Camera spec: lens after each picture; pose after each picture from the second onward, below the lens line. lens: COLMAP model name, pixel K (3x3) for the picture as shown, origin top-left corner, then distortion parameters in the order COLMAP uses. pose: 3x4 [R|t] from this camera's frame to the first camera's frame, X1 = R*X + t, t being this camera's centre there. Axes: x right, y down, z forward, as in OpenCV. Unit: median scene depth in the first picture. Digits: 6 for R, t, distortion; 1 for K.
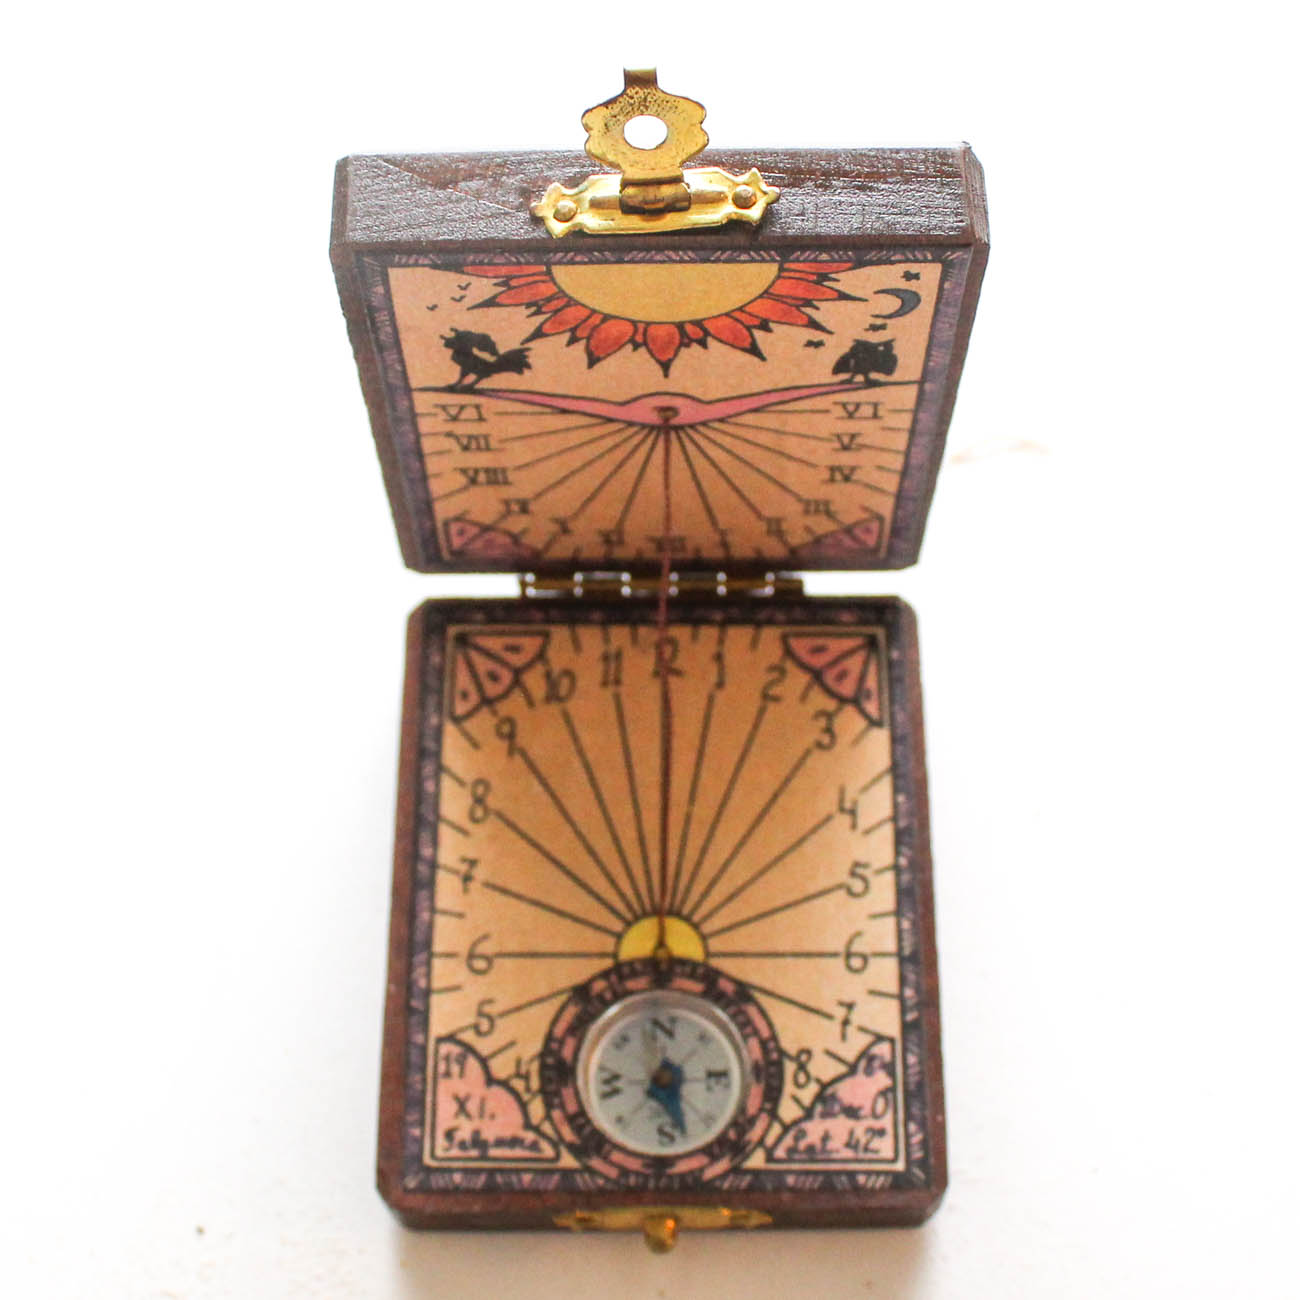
lens RADIAL K [[2526.4, 0, 650.0], [0, 2526.4, 650.0], [0, 0, 1]] dist [-0.192412, -0.079081]
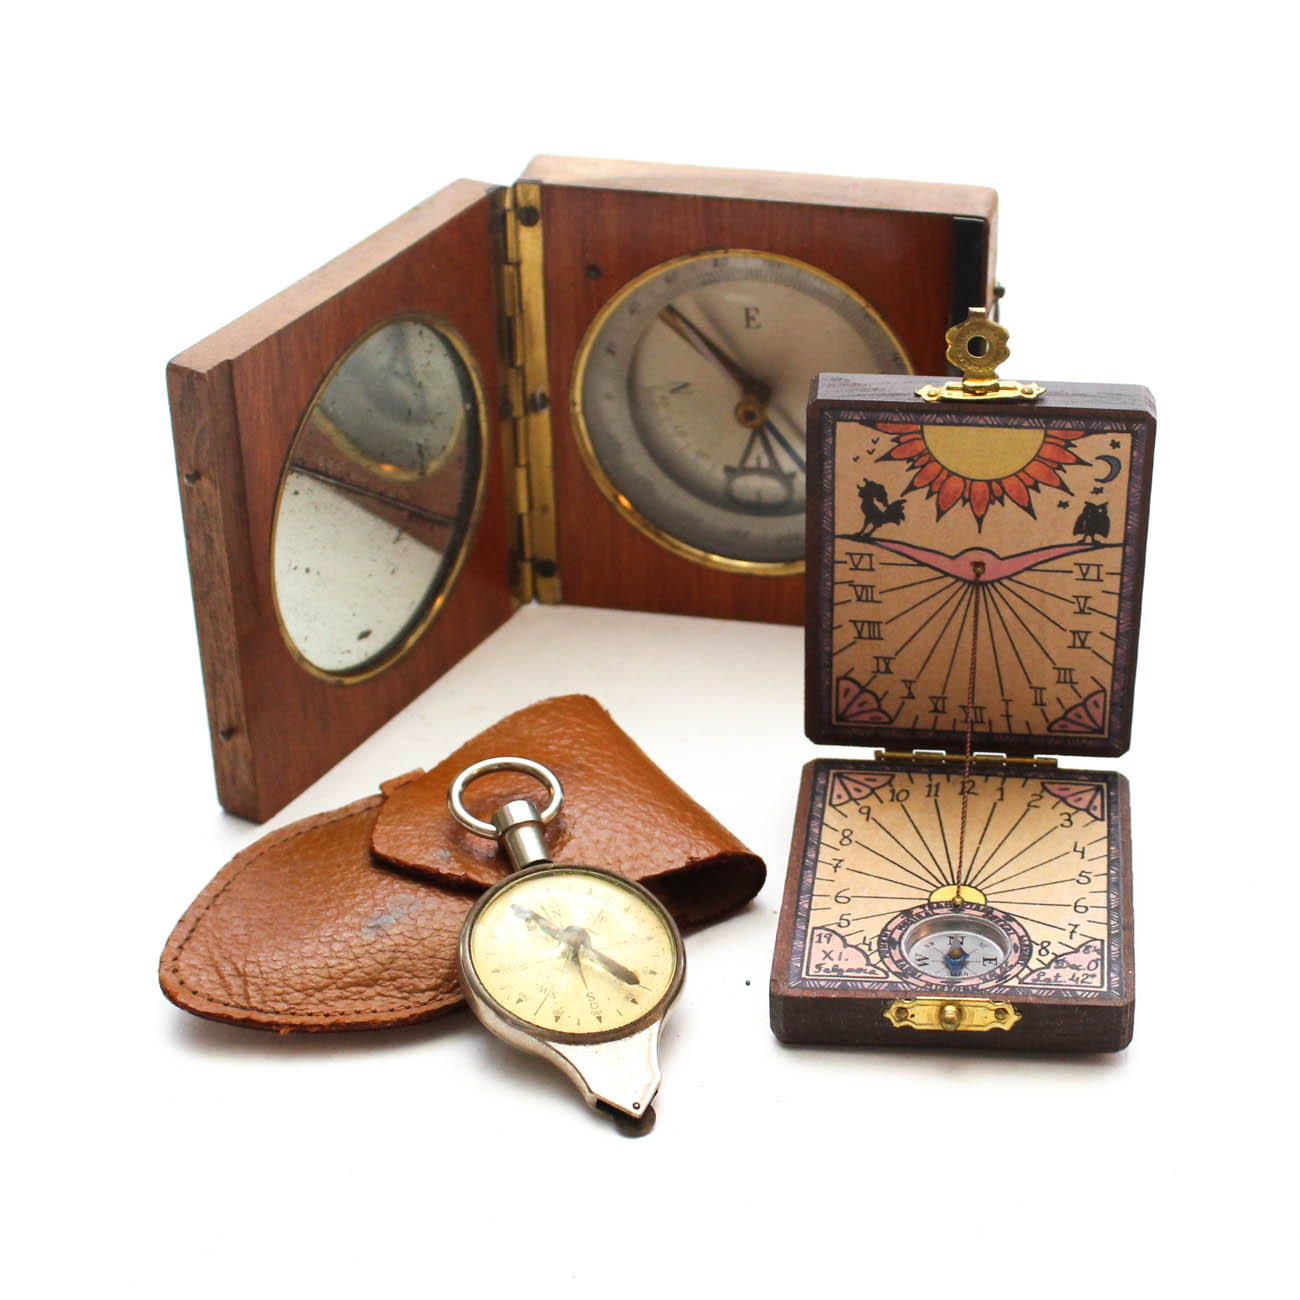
lens RADIAL K [[3143.7, 0, 650.0], [0, 3143.7, 650.0], [0, 0, 1]] dist [-0.368336, 0.450203]
pose [[0.993387, 0.053132, -0.101782, 0.004074], [-0.100007, 0.835891, -0.539709, 1.105337], [0.056403, 0.546318, 0.835676, -0.759191]]
